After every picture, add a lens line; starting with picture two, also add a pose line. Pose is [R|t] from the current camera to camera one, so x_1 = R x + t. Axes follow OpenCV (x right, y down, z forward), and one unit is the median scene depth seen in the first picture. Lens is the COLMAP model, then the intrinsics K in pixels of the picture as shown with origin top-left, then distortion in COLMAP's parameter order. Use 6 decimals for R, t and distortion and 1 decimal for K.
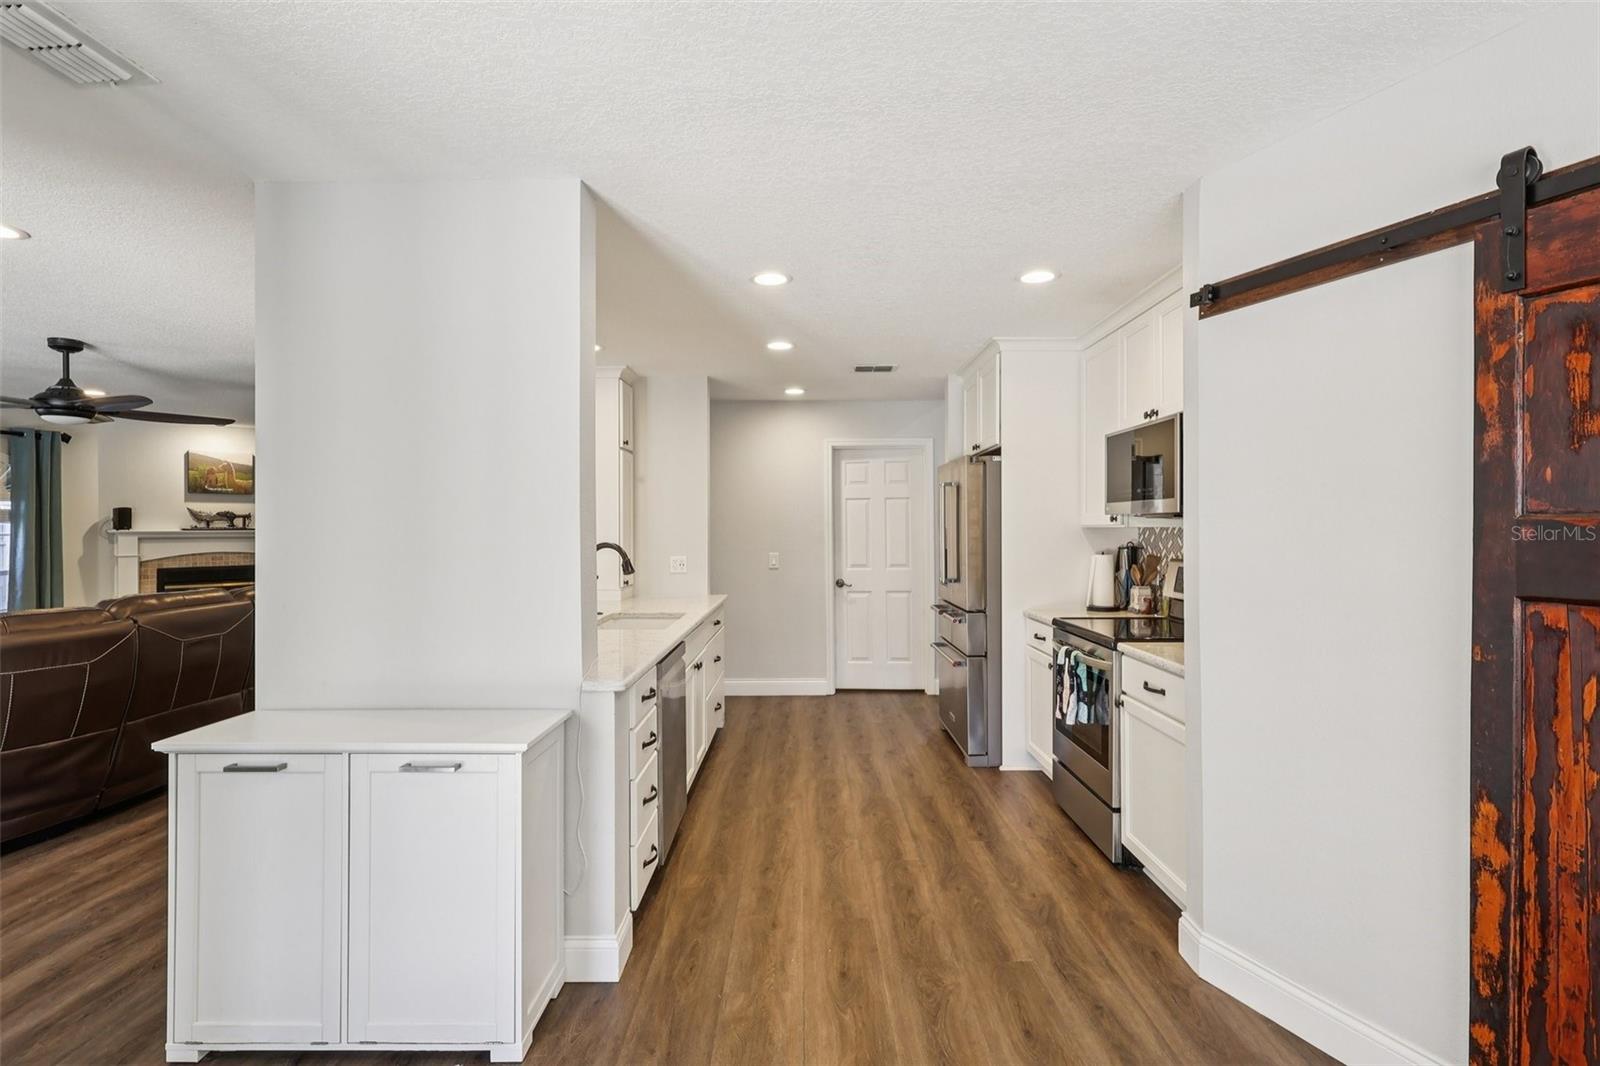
lens RADIAL K [[775.9, 0, 802.9], [0, 775.9, 532.1], [0, 0, 1]] dist [0.002194, 0.001086]
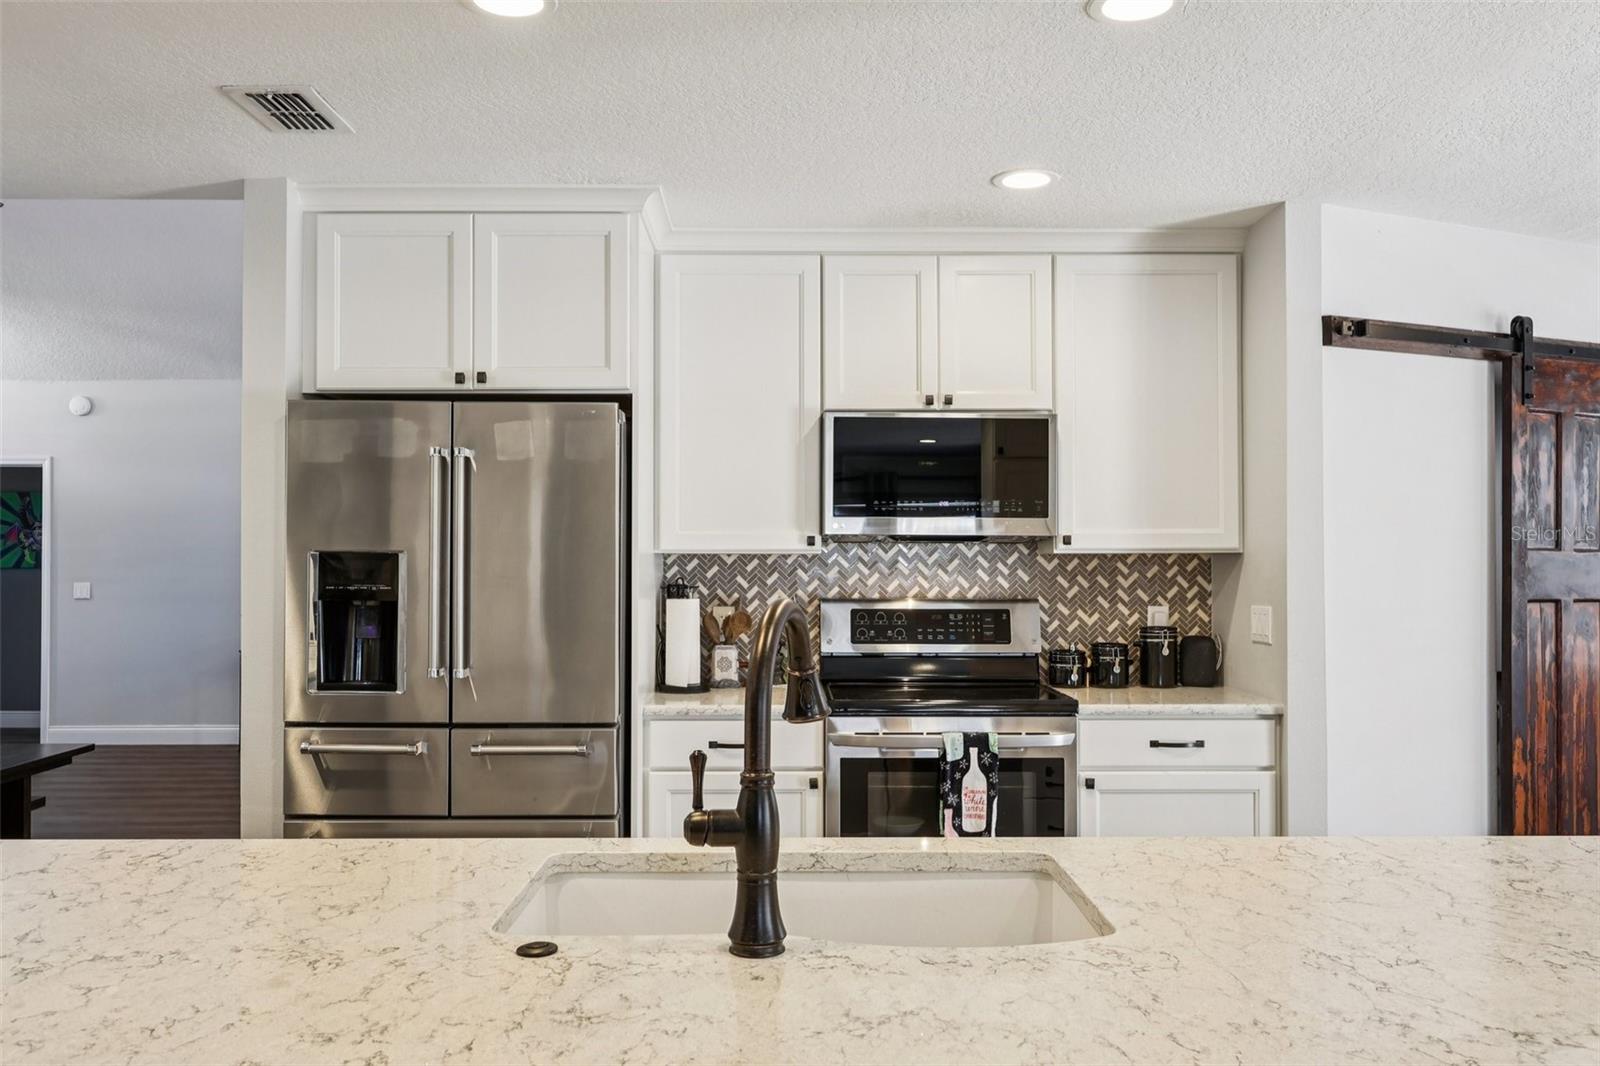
lens RADIAL K [[1263.7, 0, 795.9], [0, 1263.7, 542.3], [0, 0, 1]] dist [0.016156, 0.000690]
pose [[-0.012728, 0.016306, 0.999786, -1.416929], [0.002480, 0.999864, -0.016276, 0.004098], [-0.999916, 0.002273, -0.012767, 2.186243]]
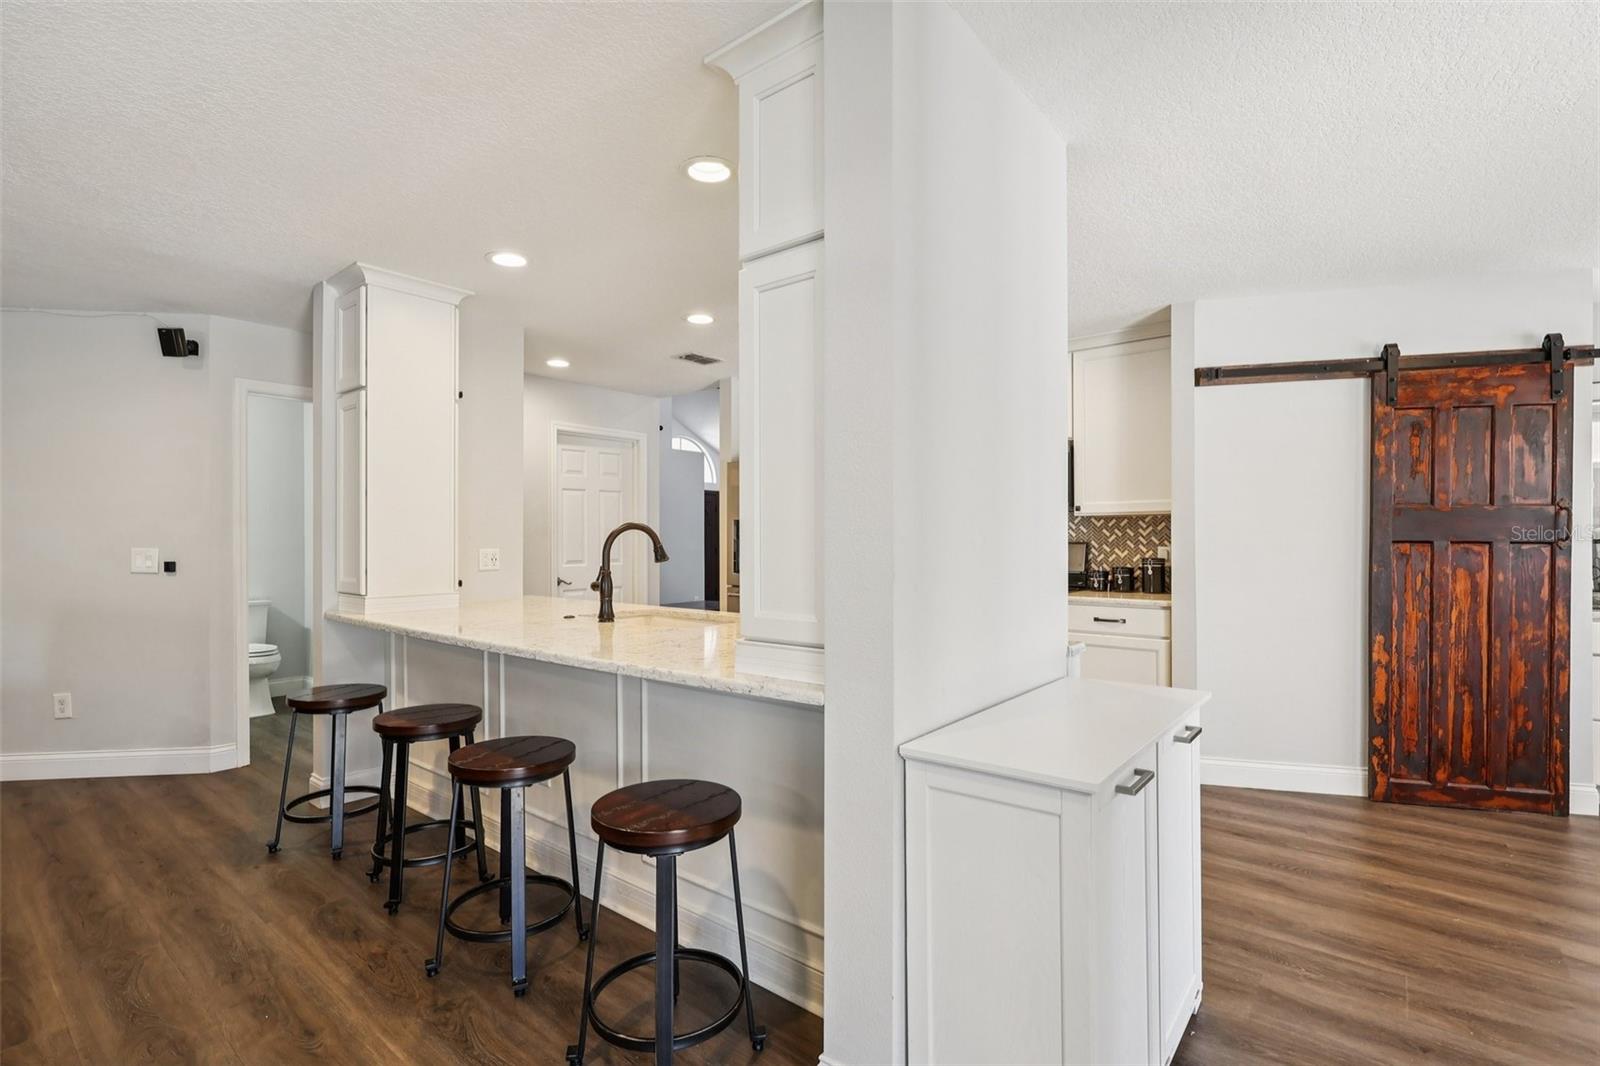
lens RADIAL K [[745.3, 0, 801.2], [0, 745.3, 538.5], [0, 0, 1]] dist [-0.002312, 0.000651]
pose [[0.633699, 0.003201, 0.773573, -1.605861], [0.001274, 0.999986, -0.005182, 0.073855], [-0.773579, 0.004269, 0.633686, 0.835713]]
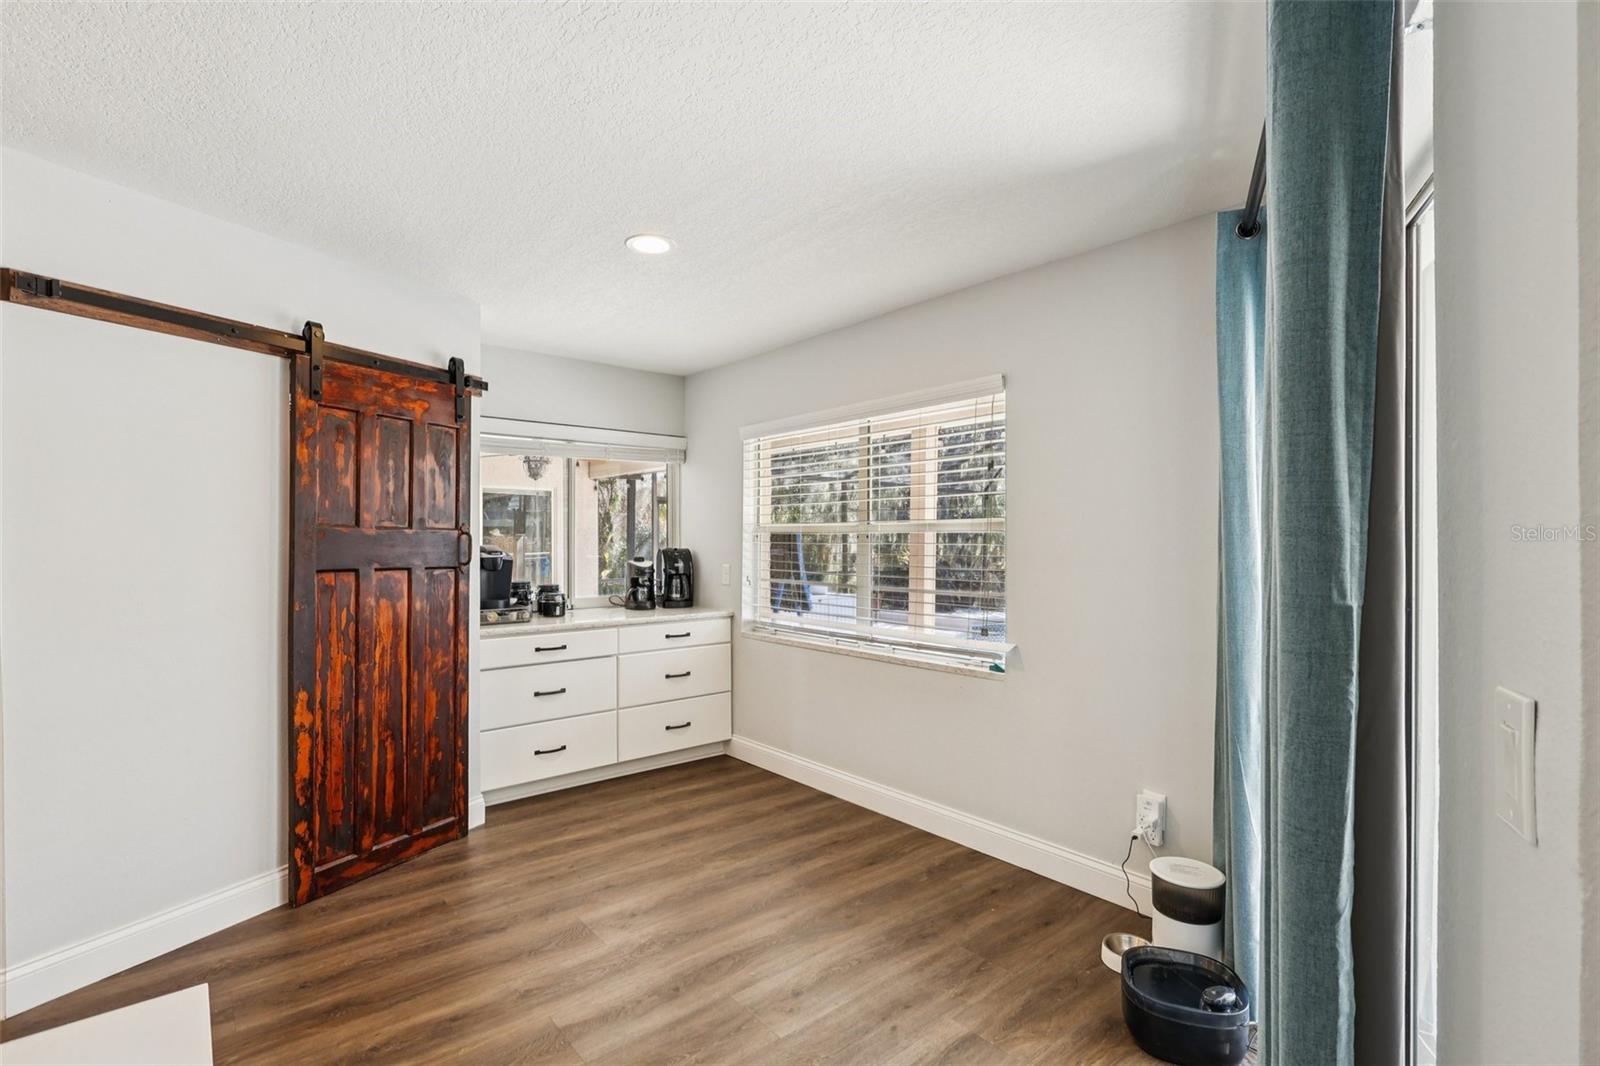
lens RADIAL K [[745.3, 0, 798.9], [0, 745.3, 544.6], [0, 0, 1]] dist [-0.002312, 0.000651]
pose [[-0.632272, -0.000751, 0.774746, -0.978011], [0.003917, 0.999984, 0.004166, 0.018220], [-0.774737, 0.005668, -0.632259, 1.067291]]
